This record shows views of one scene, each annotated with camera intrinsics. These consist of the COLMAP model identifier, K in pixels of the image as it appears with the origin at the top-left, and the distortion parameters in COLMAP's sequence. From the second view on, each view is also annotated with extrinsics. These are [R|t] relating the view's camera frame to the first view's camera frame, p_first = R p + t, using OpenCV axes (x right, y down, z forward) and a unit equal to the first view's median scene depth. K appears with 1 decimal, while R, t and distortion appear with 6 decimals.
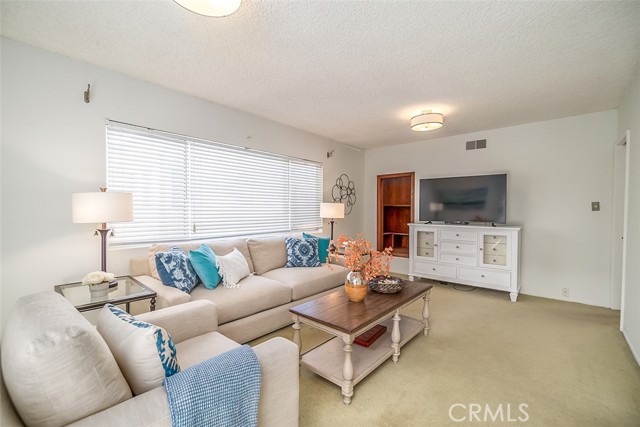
lens RADIAL K [[276.8, 0, 320.8], [0, 276.8, 211.0], [0, 0, 1]] dist [-0.001805, 0.000849]
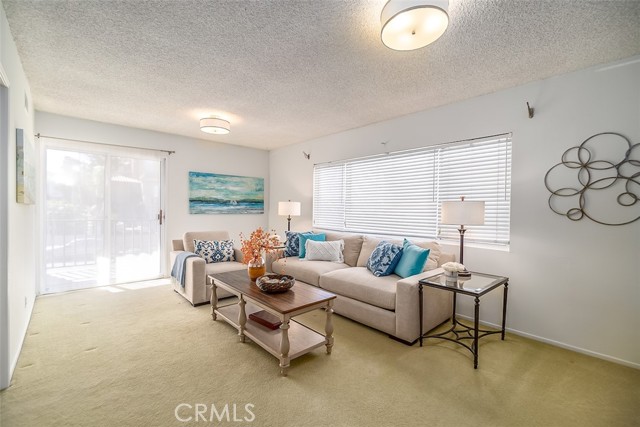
lens RADIAL K [[276.8, 0, 320.1], [0, 276.8, 212.5], [0, 0, 1]] dist [-0.001805, 0.000849]
pose [[-0.108726, 0.003782, -0.994065, 0.594629], [-0.022185, 0.999734, 0.006230, 0.000715], [0.993824, 0.022730, -0.108613, 0.628333]]
